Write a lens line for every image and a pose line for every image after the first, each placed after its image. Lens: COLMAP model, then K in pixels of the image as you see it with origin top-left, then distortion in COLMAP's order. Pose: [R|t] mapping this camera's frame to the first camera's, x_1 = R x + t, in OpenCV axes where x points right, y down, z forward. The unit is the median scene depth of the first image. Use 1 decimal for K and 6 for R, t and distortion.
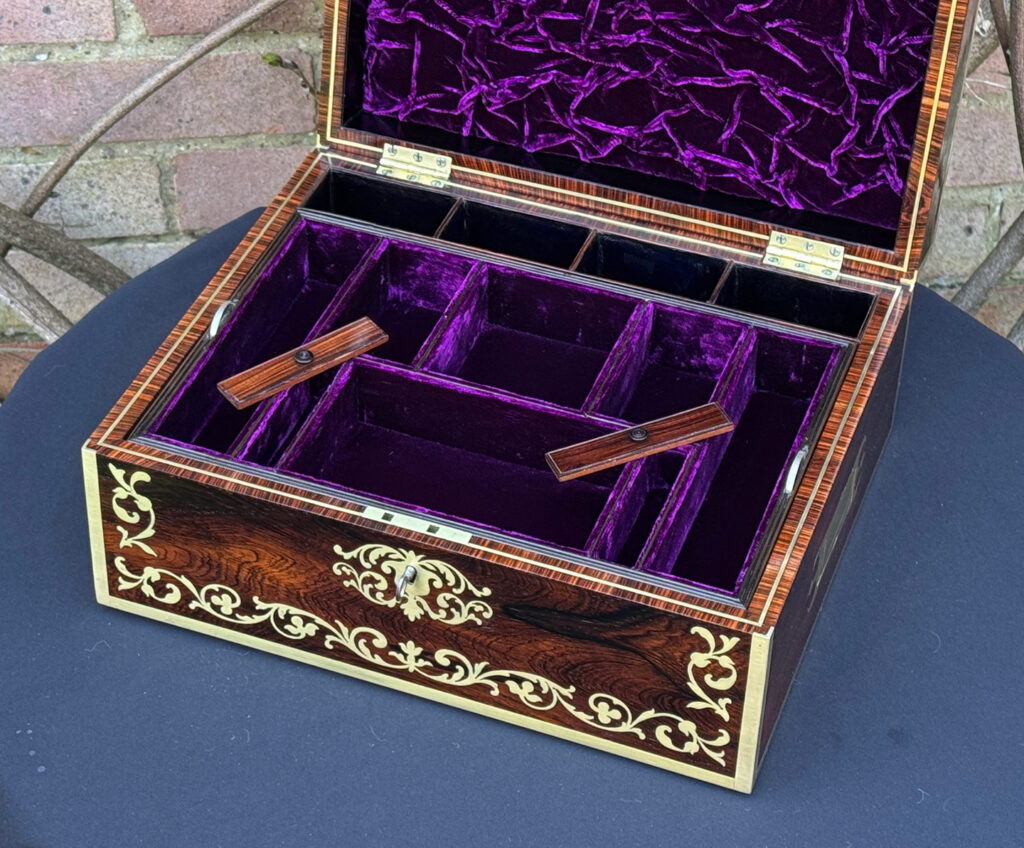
lens RADIAL K [[2569.0, 0, 447.2], [0, 2569.0, 318.8], [0, 0, 1]] dist [0.103980, 0.639812]
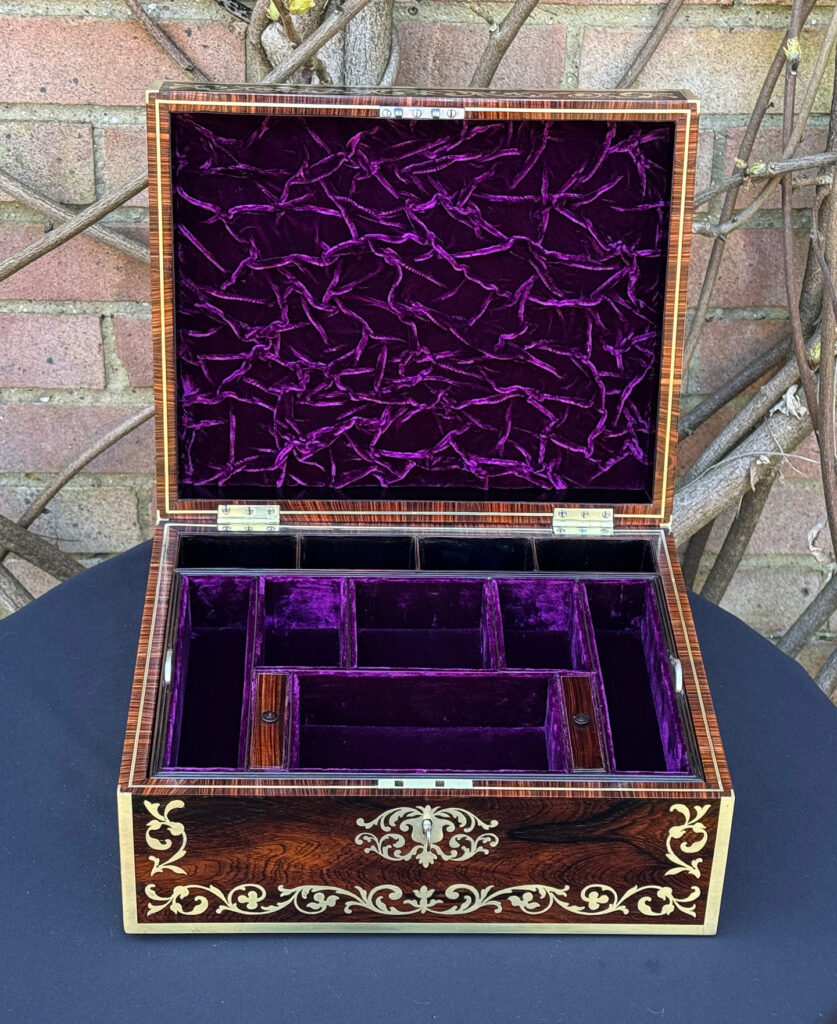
lens RADIAL K [[2140.1, 0, 432.0], [0, 2140.1, 512.3], [0, 0, 1]] dist [0.148797, -0.084510]
pose [[0.919797, -0.191775, 0.342338, -0.298062], [0.222102, 0.973673, -0.051303, 0.008298], [-0.323487, 0.123222, 0.938175, 0.042439]]
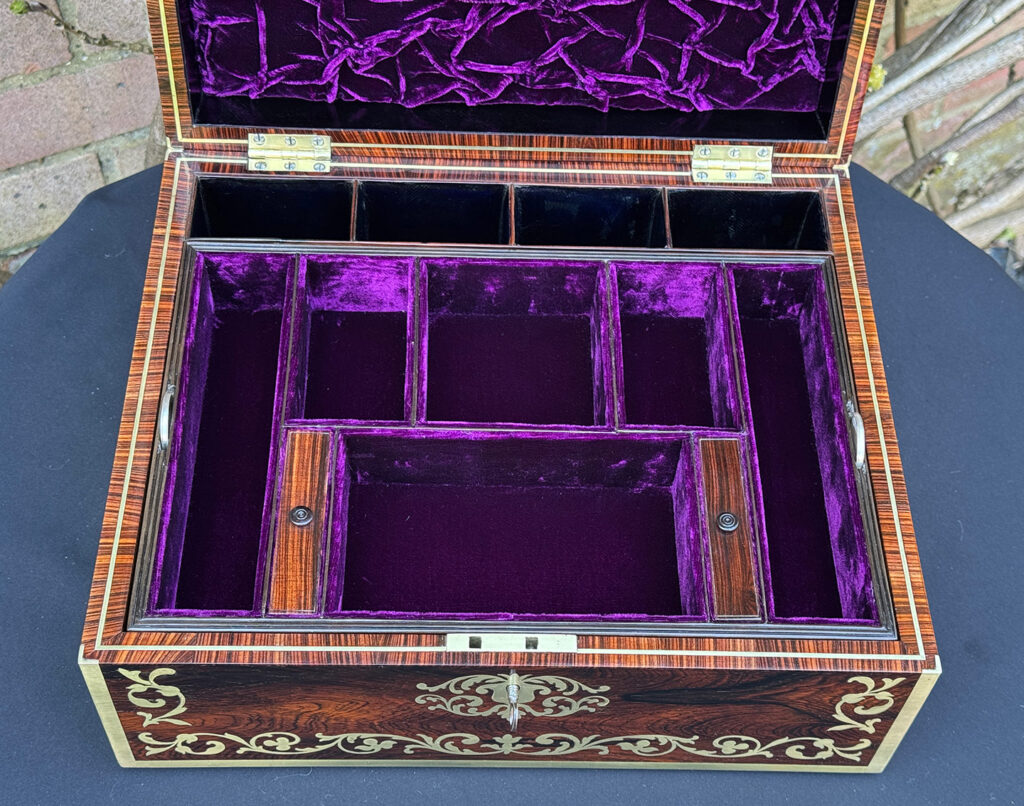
lens RADIAL K [[1540.6, 0, 514.9], [0, 1540.6, 408.3], [0, 0, 1]] dist [0.150548, -0.094442]
pose [[0.928675, -0.283020, 0.239711, -0.103259], [0.201131, 0.927315, 0.315647, -0.143162], [-0.311622, -0.244920, 0.918099, 0.494077]]
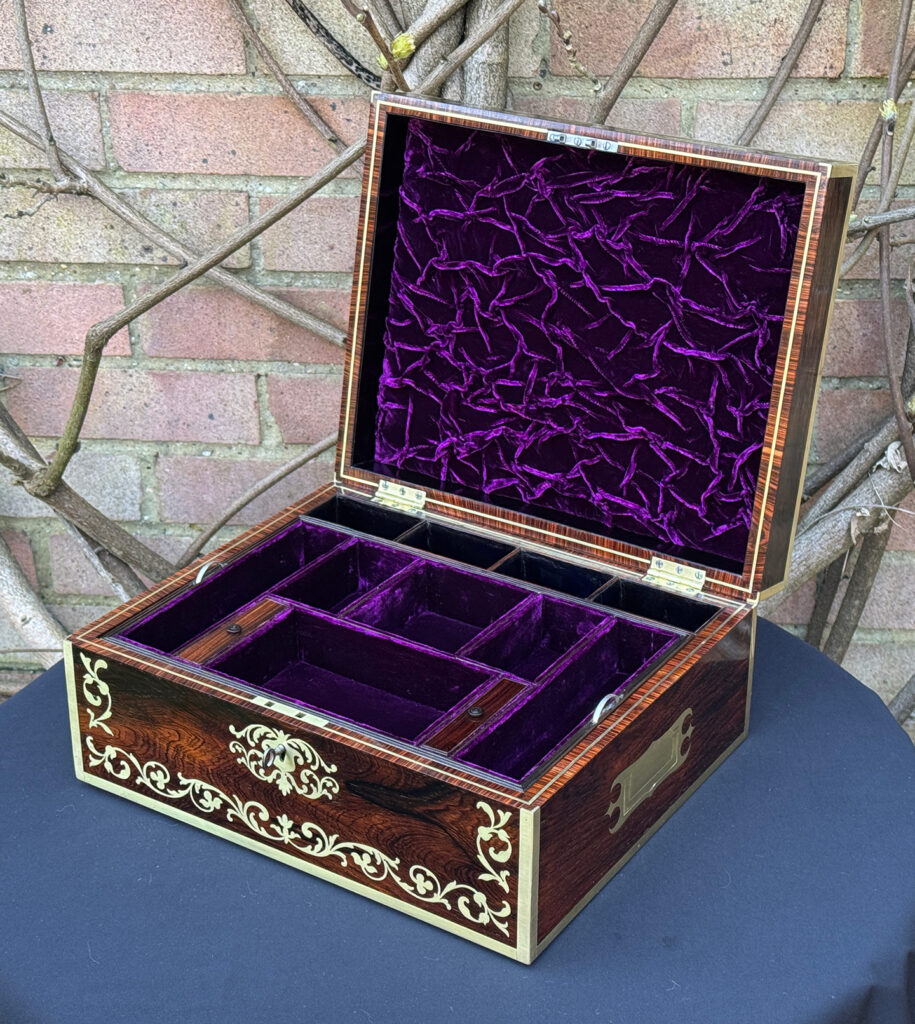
lens RADIAL K [[1957.2, 0, 460.9], [0, 1957.2, 514.3], [0, 0, 1]] dist [0.129968, 0.206637]
pose [[0.978552, 0.081925, -0.189008, 0.222520], [-0.119215, 0.973478, -0.195264, 0.149446], [0.167999, 0.213608, 0.962366, 0.063246]]
